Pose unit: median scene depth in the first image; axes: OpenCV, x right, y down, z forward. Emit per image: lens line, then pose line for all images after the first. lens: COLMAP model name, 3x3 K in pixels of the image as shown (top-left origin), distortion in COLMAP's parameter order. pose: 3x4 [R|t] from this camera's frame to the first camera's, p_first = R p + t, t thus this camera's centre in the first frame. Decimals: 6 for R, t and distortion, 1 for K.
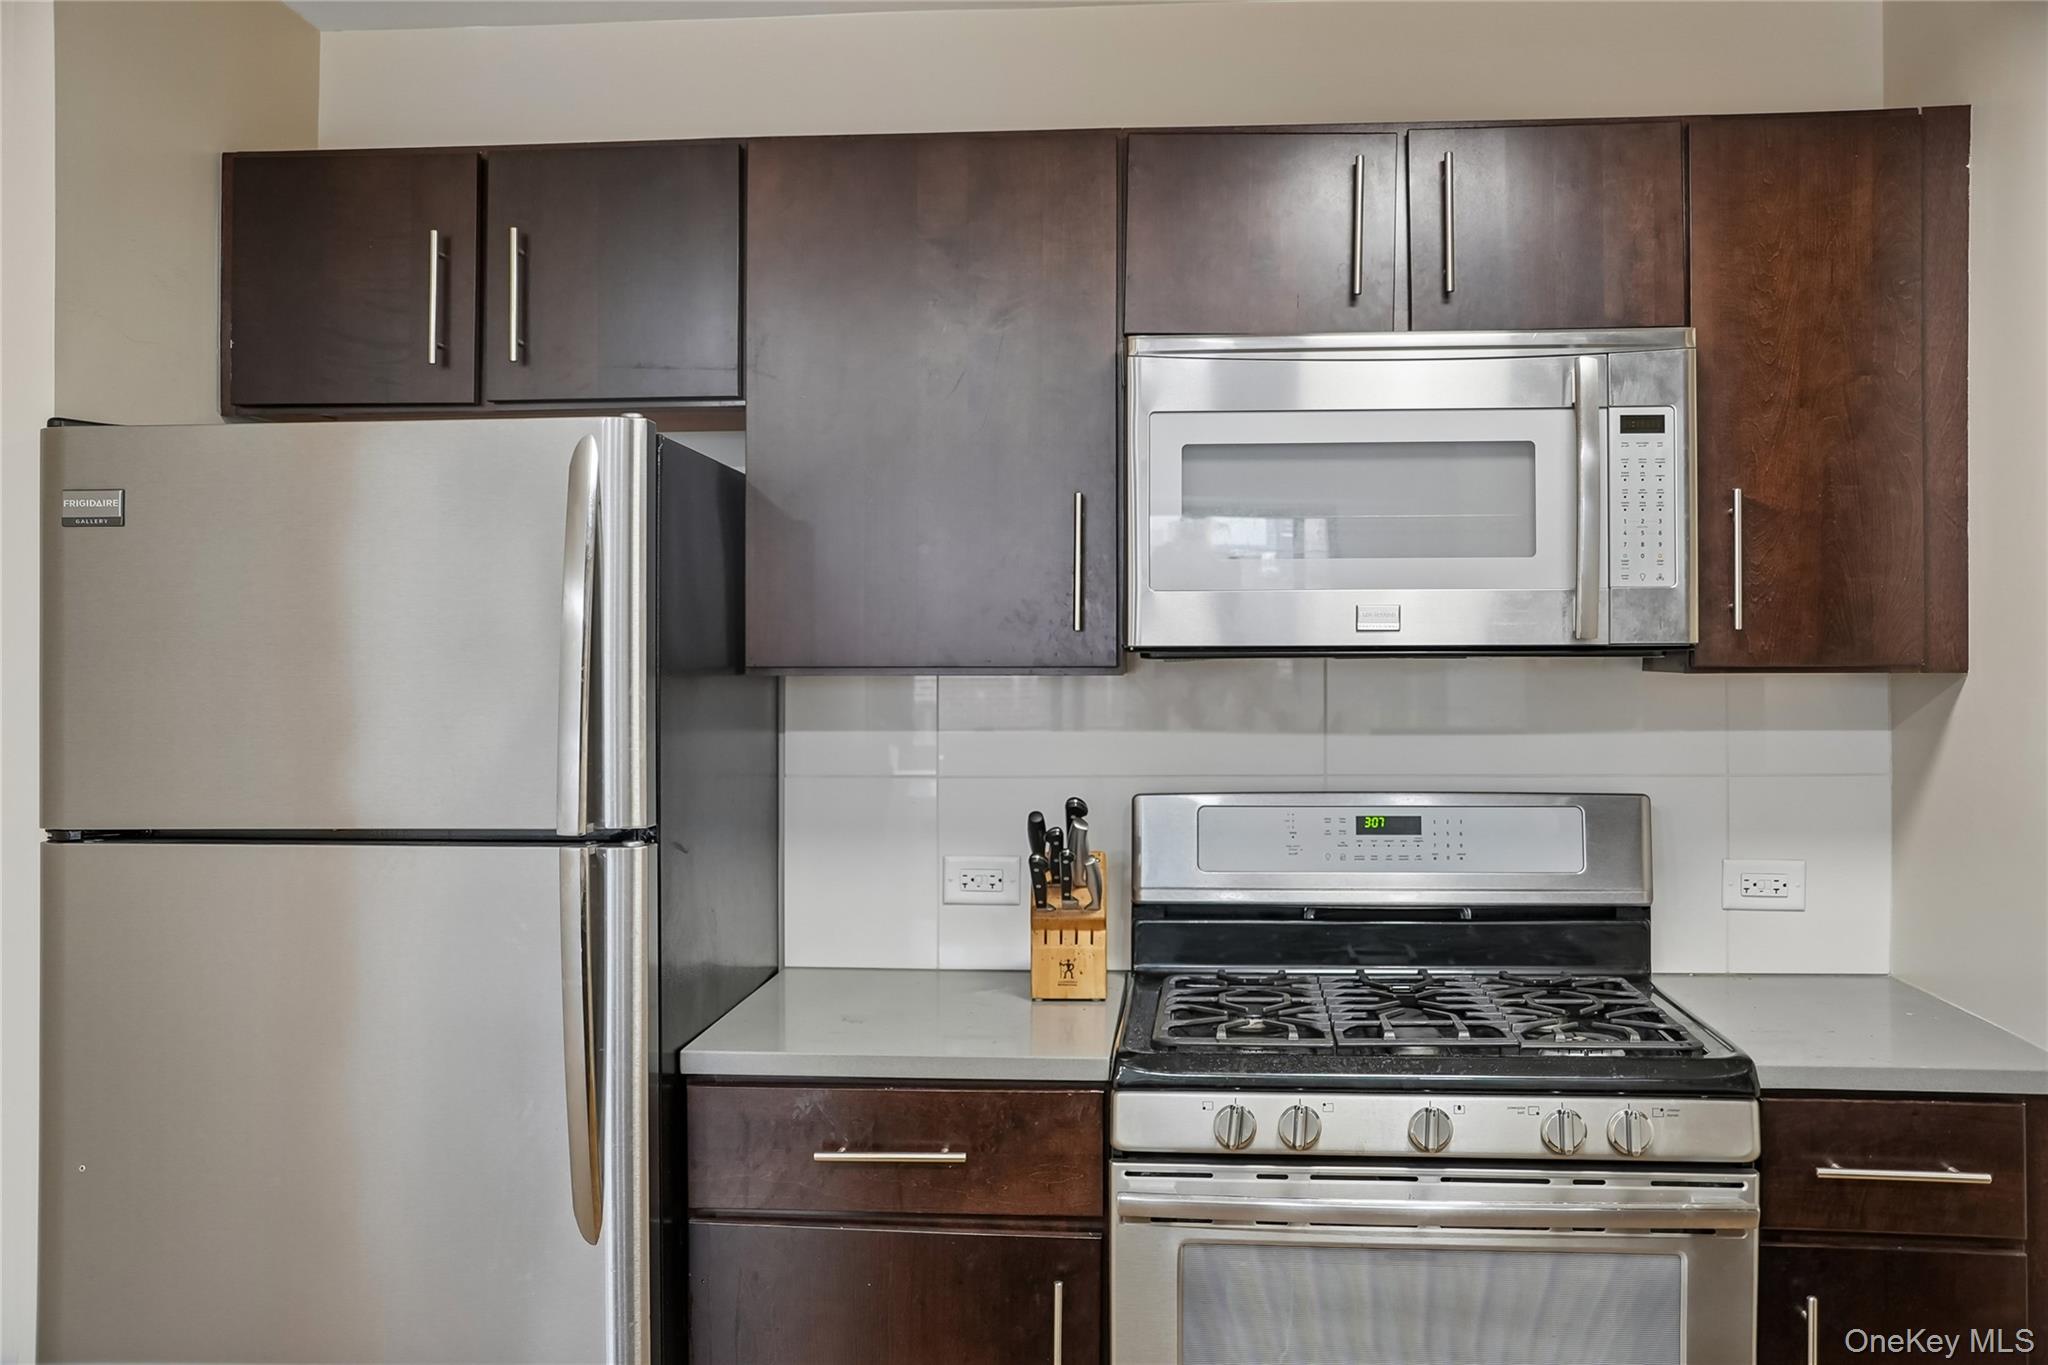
lens RADIAL K [[1679.4, 0, 1024.0], [0, 1679.4, 682.5], [0, 0, 1]] dist [0.004603, 0.004834]
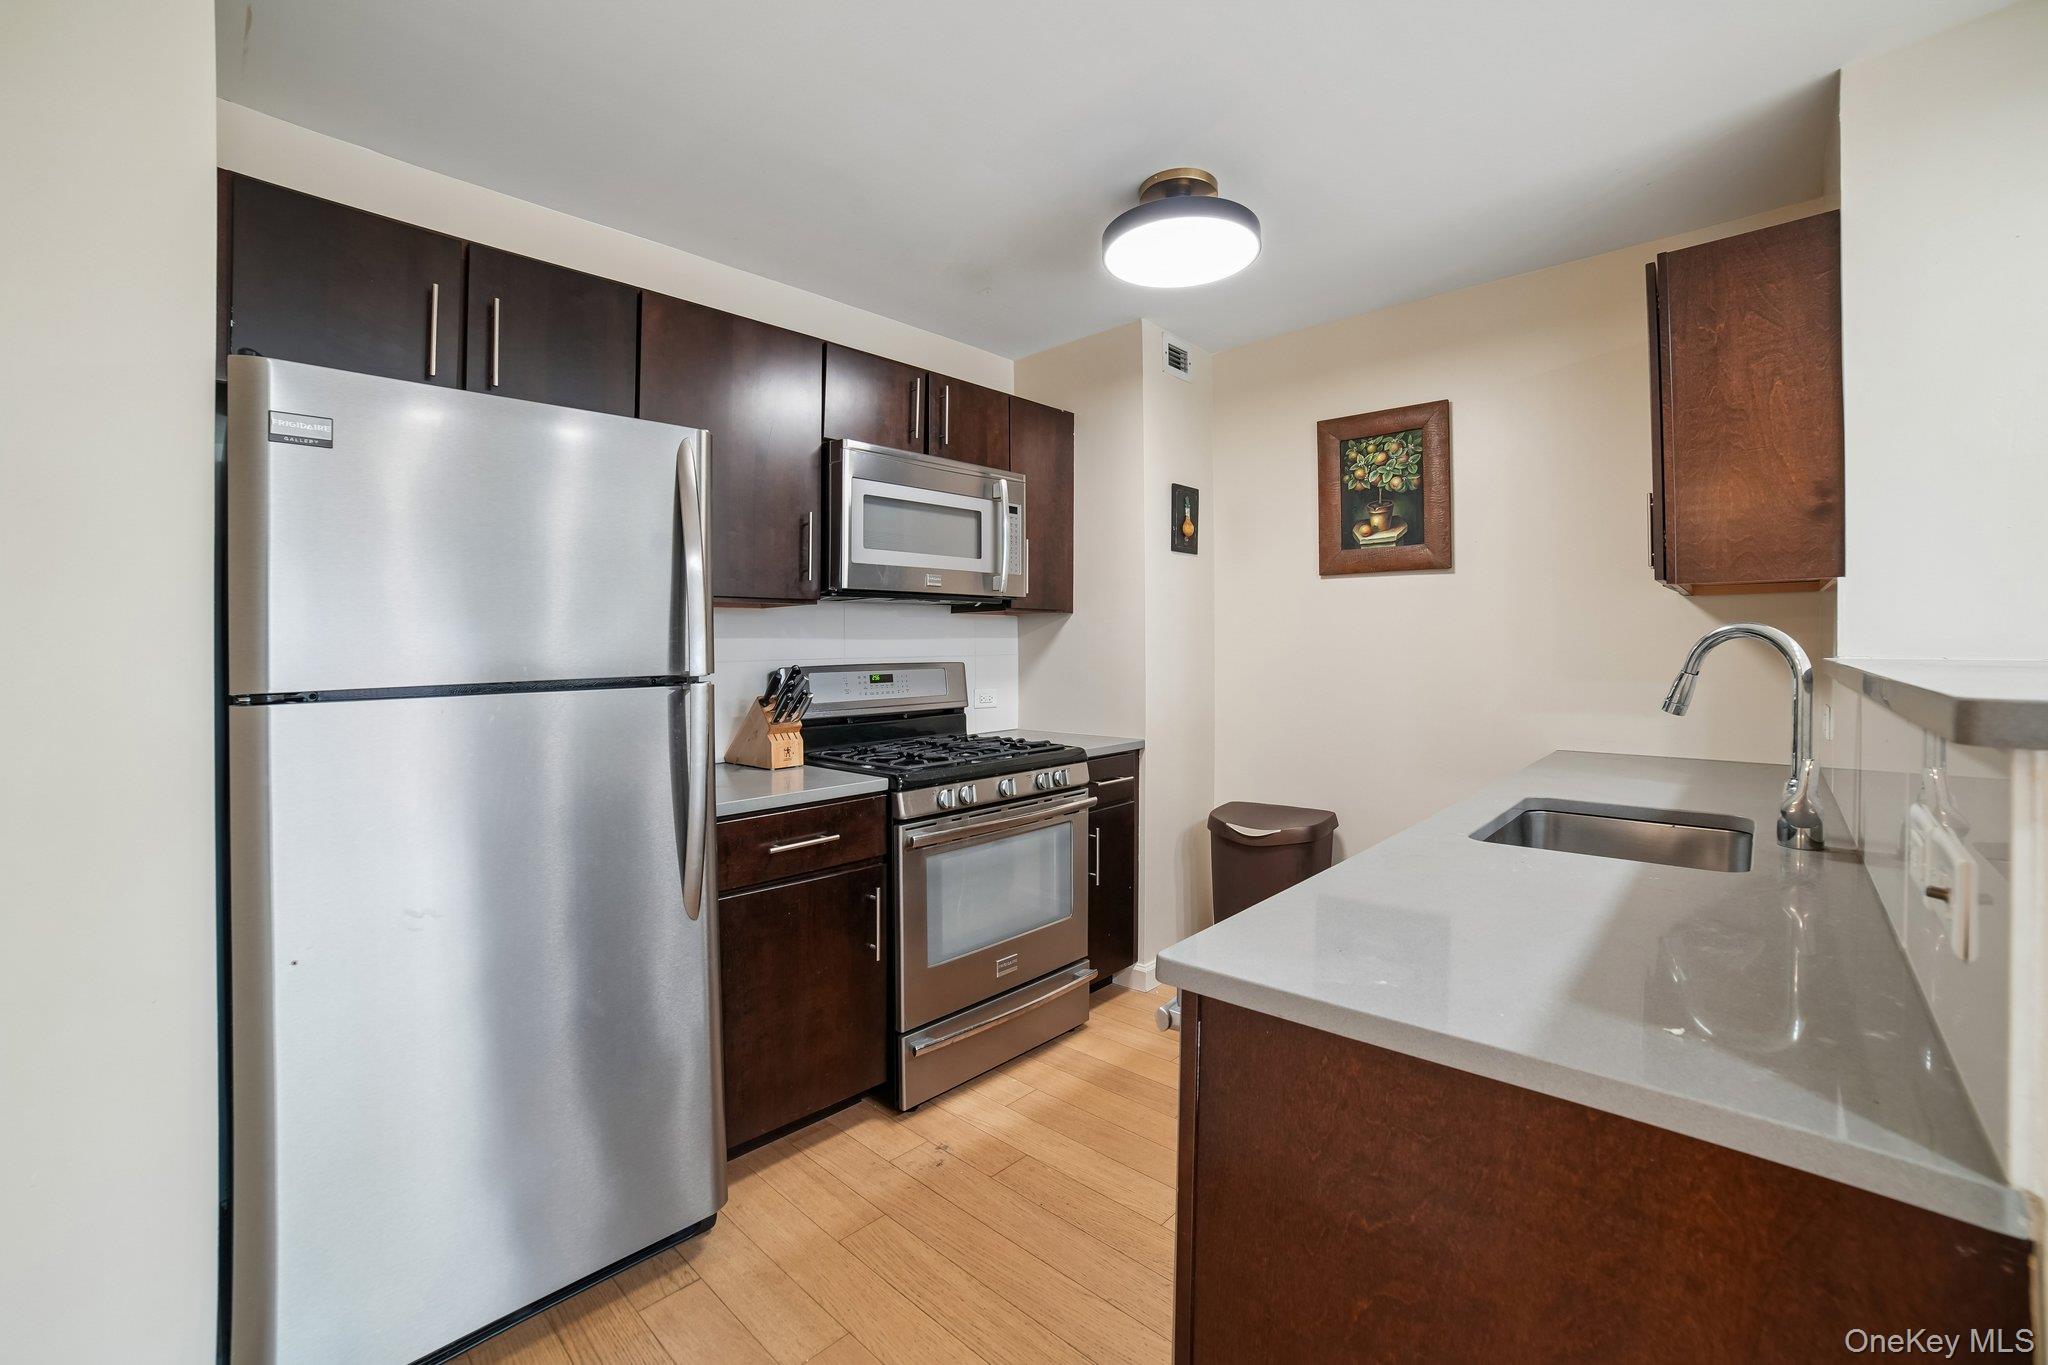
lens RADIAL K [[853.9, 0, 1023.0], [0, 853.9, 642.2], [0, 0, 1]] dist [-0.000443, -0.000063]
pose [[0.633072, 0.004111, 0.774082, -0.626953], [-0.000053, 0.999986, -0.005267, 0.050855], [-0.774093, 0.003293, 0.633064, 0.167530]]
